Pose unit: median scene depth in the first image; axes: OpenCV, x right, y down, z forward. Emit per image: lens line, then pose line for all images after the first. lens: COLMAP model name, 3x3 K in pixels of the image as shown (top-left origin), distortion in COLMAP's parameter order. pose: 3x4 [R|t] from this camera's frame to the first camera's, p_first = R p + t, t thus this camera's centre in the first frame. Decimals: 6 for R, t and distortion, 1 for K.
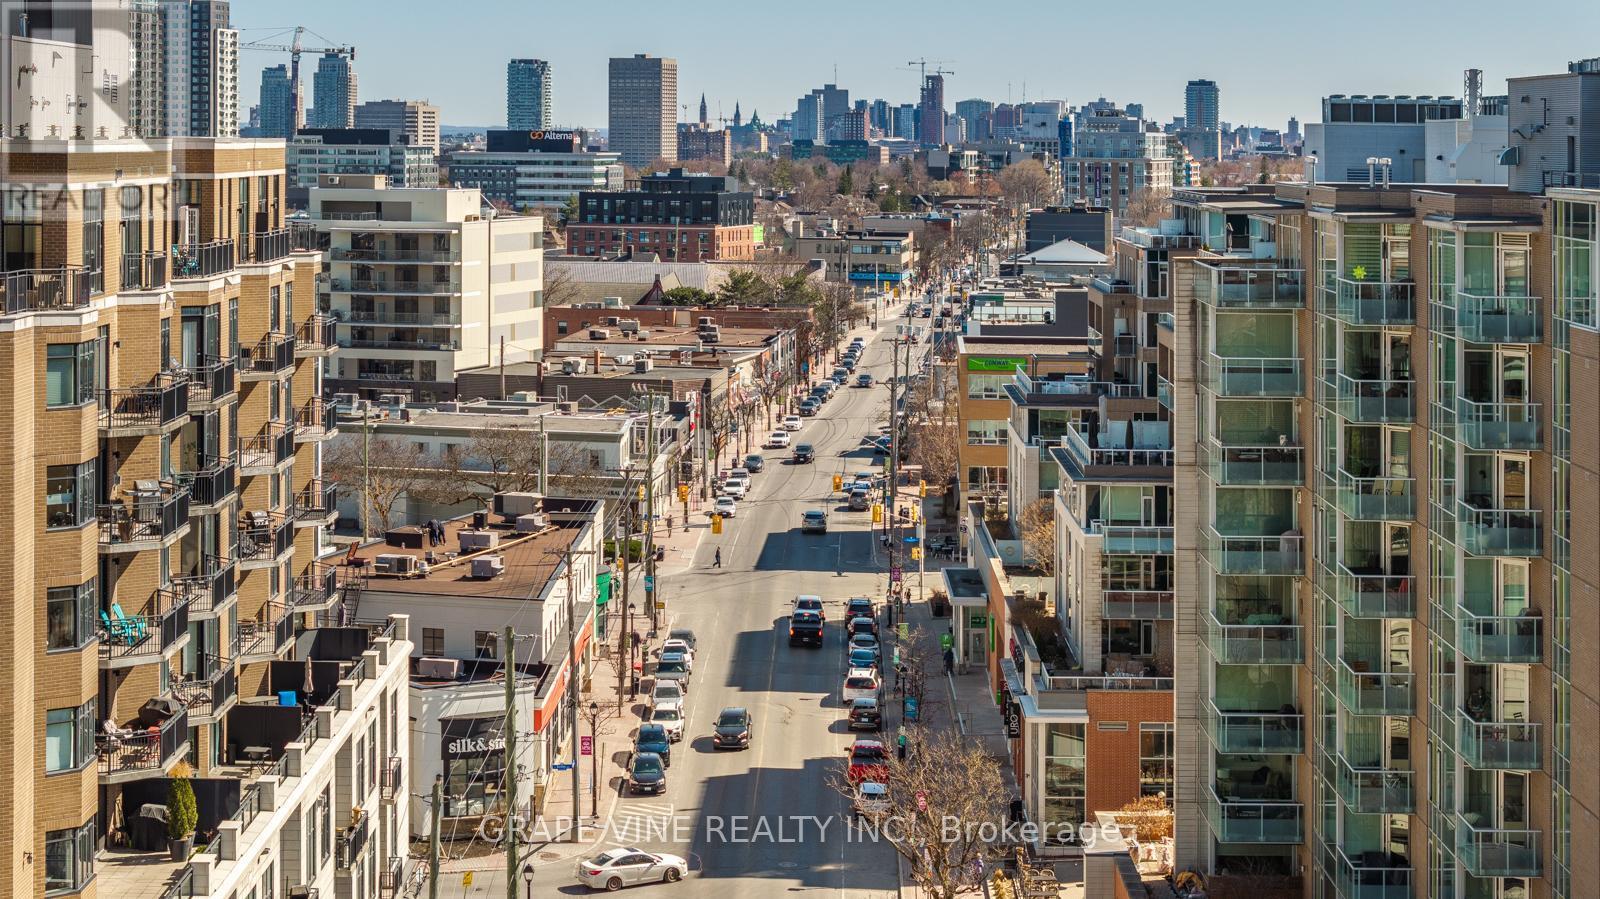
lens RADIAL K [[3271.1, 0, 800.0], [0, 3271.1, 449.5], [0, 0, 1]] dist [-0.039785, 0.321653]
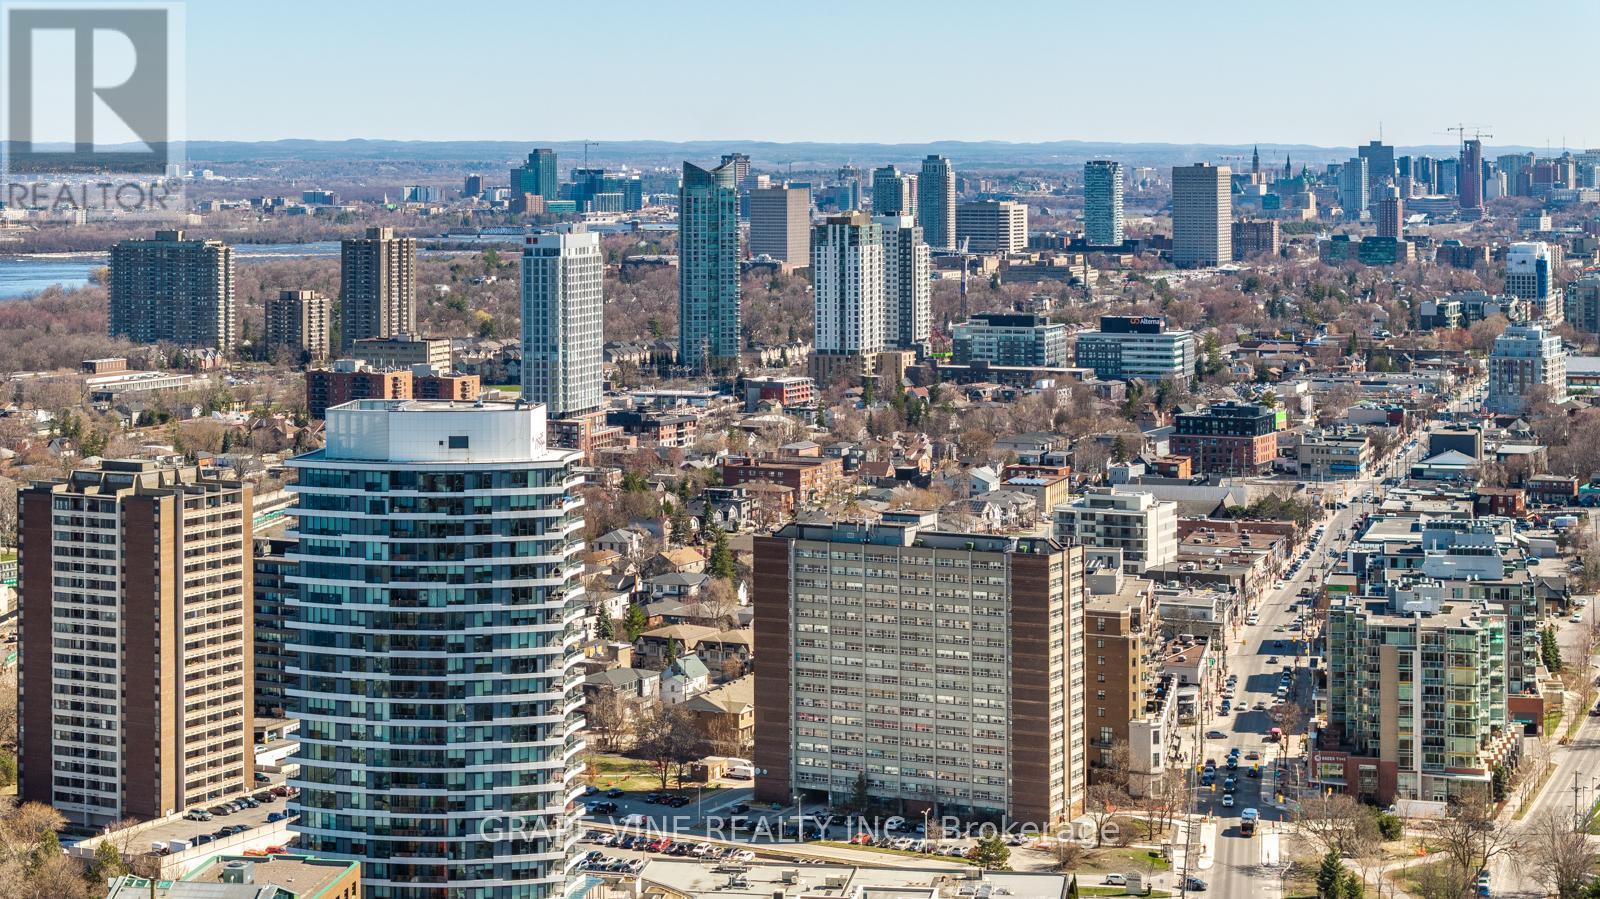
lens RADIAL K [[3271.1, 0, 800.0], [0, 3271.1, 449.5], [0, 0, 1]] dist [-0.039785, 0.321653]
pose [[0.985943, 0.008738, -0.166853, 0.037979], [-0.009602, 0.999944, -0.004372, -0.071504], [0.166805, 0.005913, 0.985972, -1.088991]]
